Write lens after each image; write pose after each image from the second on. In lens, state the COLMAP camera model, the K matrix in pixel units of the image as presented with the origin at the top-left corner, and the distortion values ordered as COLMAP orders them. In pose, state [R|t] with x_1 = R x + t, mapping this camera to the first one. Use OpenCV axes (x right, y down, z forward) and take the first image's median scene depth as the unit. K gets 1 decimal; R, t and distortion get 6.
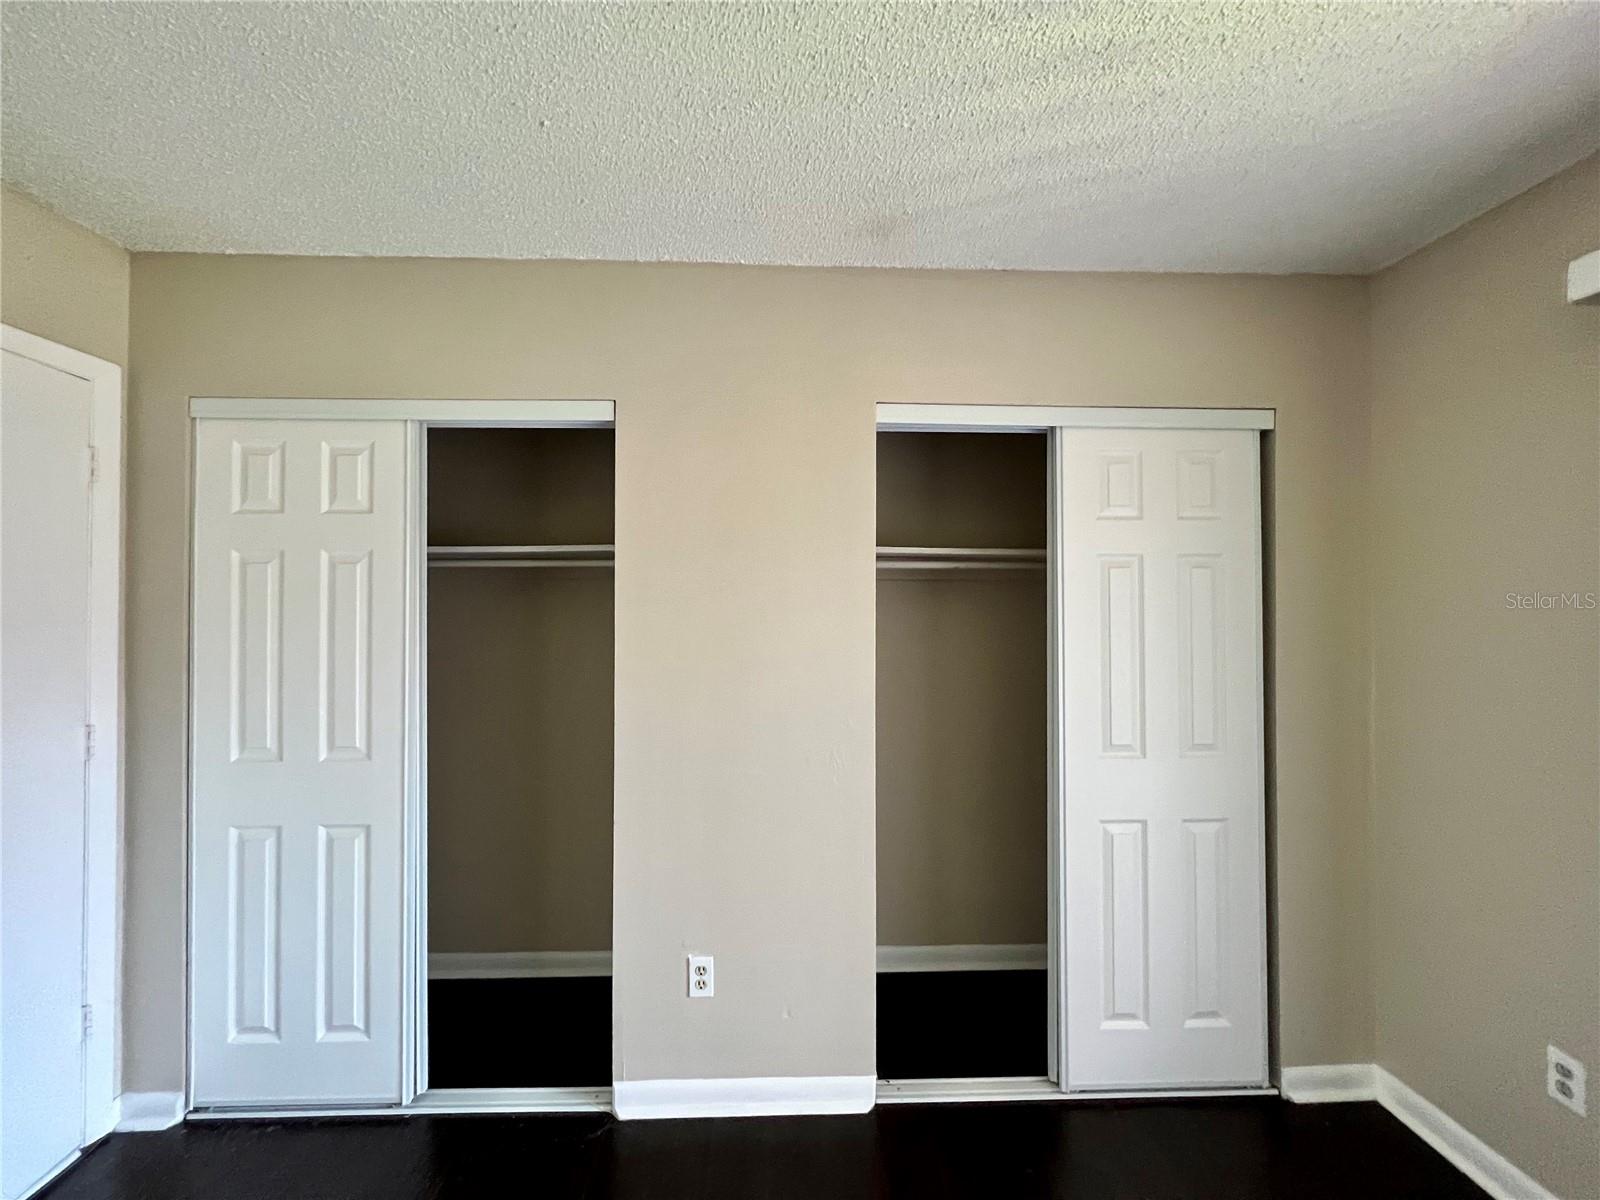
lens RADIAL K [[635.4, 0, 808.4], [0, 635.4, 609.6], [0, 0, 1]] dist [0.000099, -0.000185]
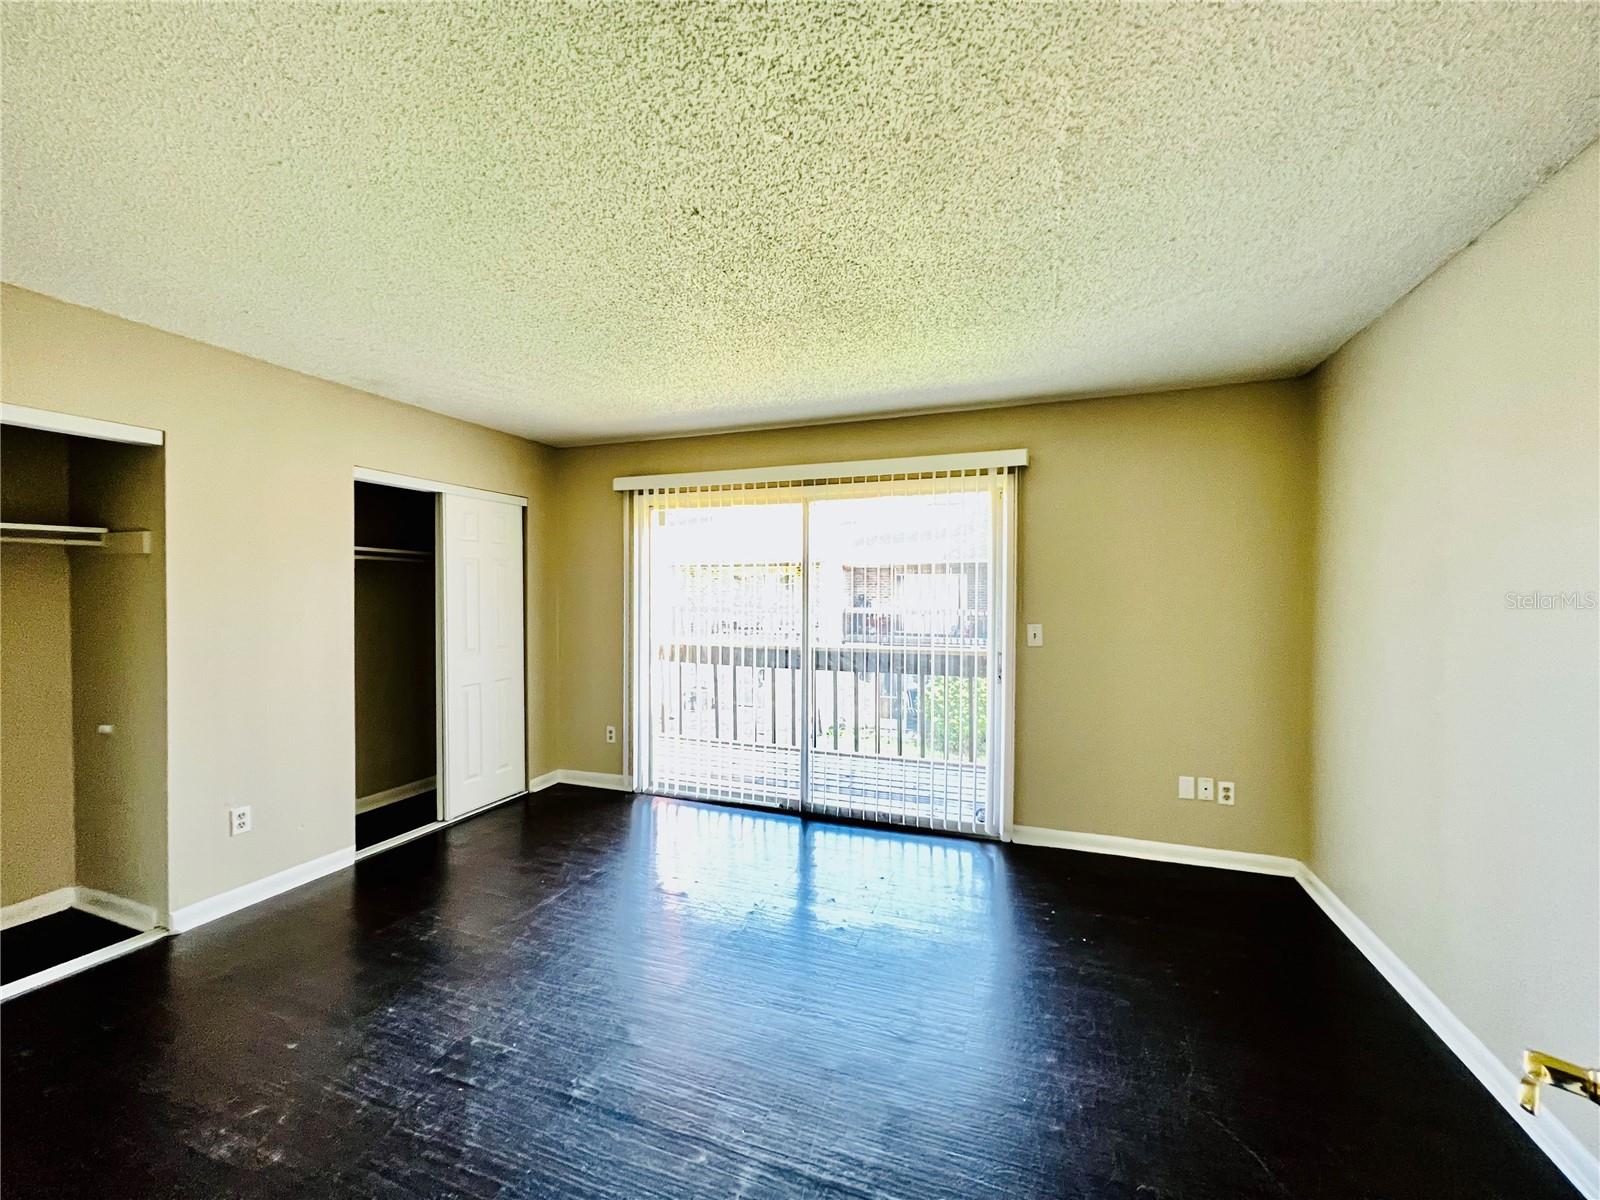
lens RADIAL K [[640.1, 0, 796.1], [0, 640.1, 599.7], [0, 0, 1]] dist [0.003522, -0.000112]
pose [[0.384194, -0.012867, 0.923163, -1.066902], [-0.008309, 0.999814, 0.017393, 0.006658], [-0.923215, -0.014353, 0.384016, -0.817300]]
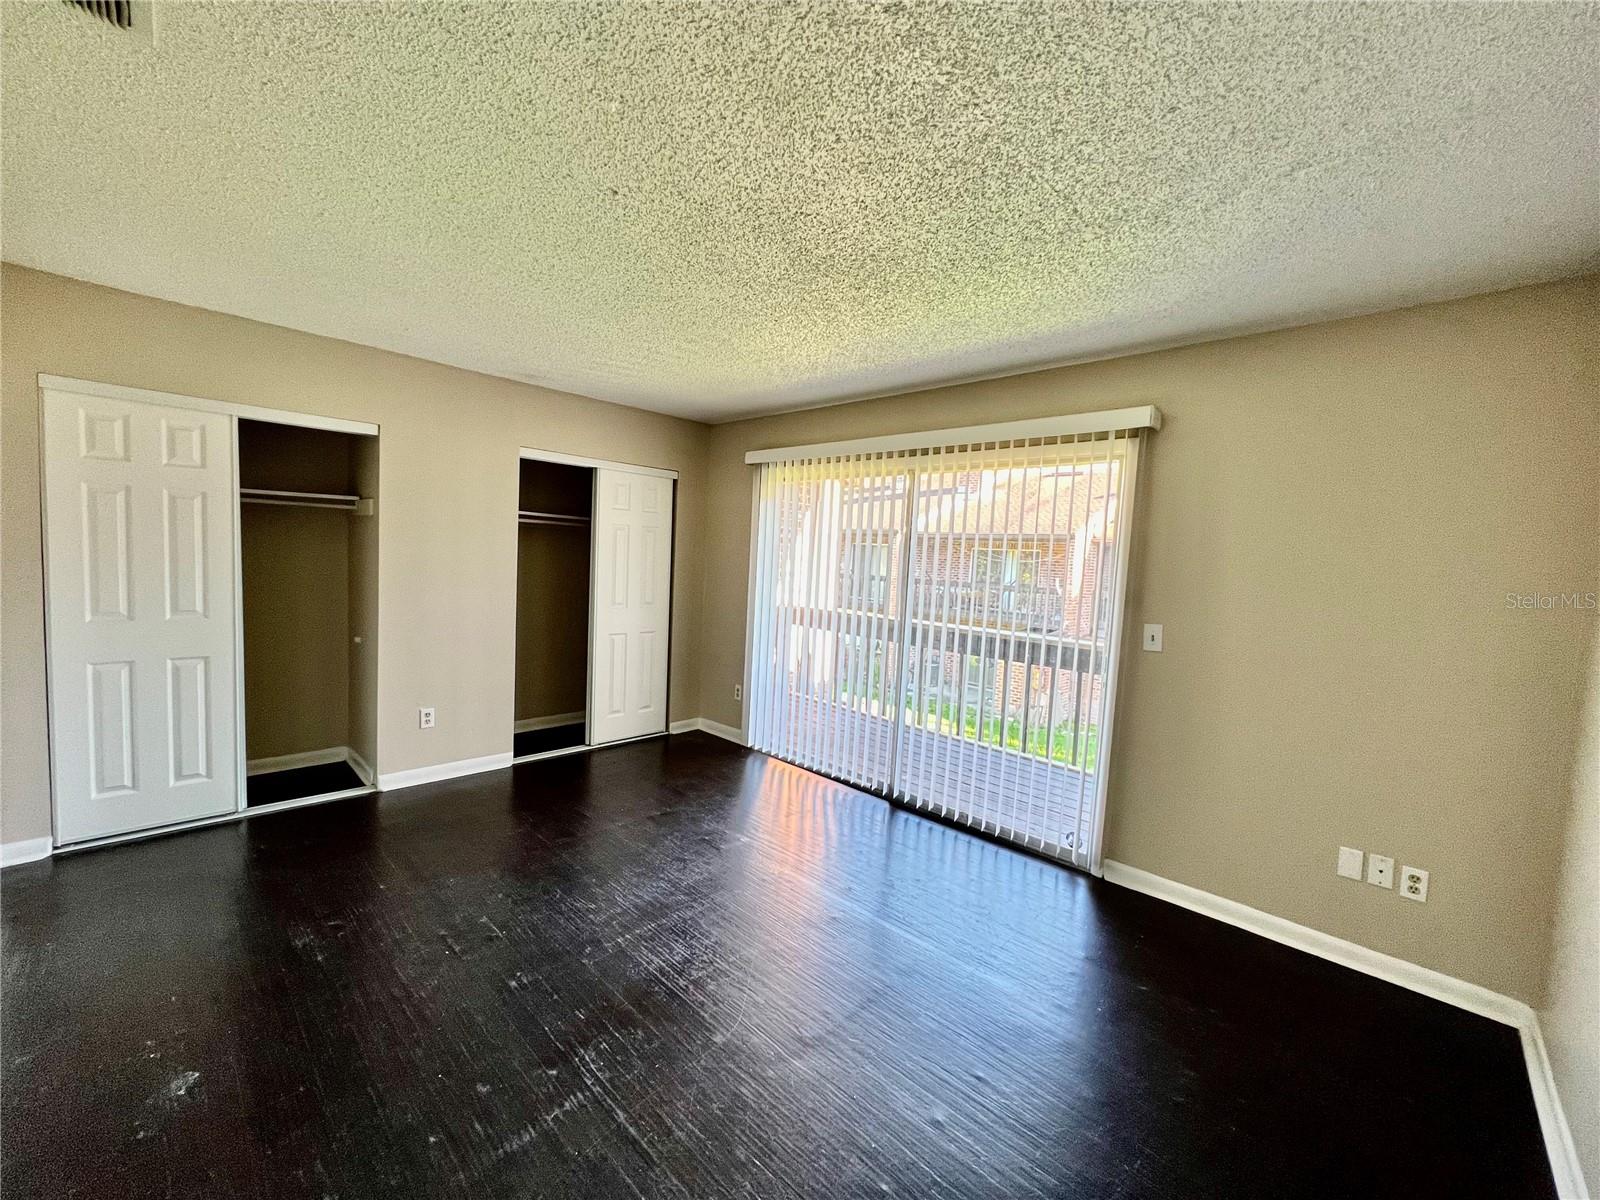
lens RADIAL K [[640.1, 0, 796.6], [0, 640.1, 598.5], [0, 0, 1]] dist [0.003522, -0.000112]
pose [[0.721646, -0.012757, 0.692145, -0.725724], [-0.053983, 0.995749, 0.074636, -0.023179], [-0.690155, -0.091225, 0.717889, -1.252148]]
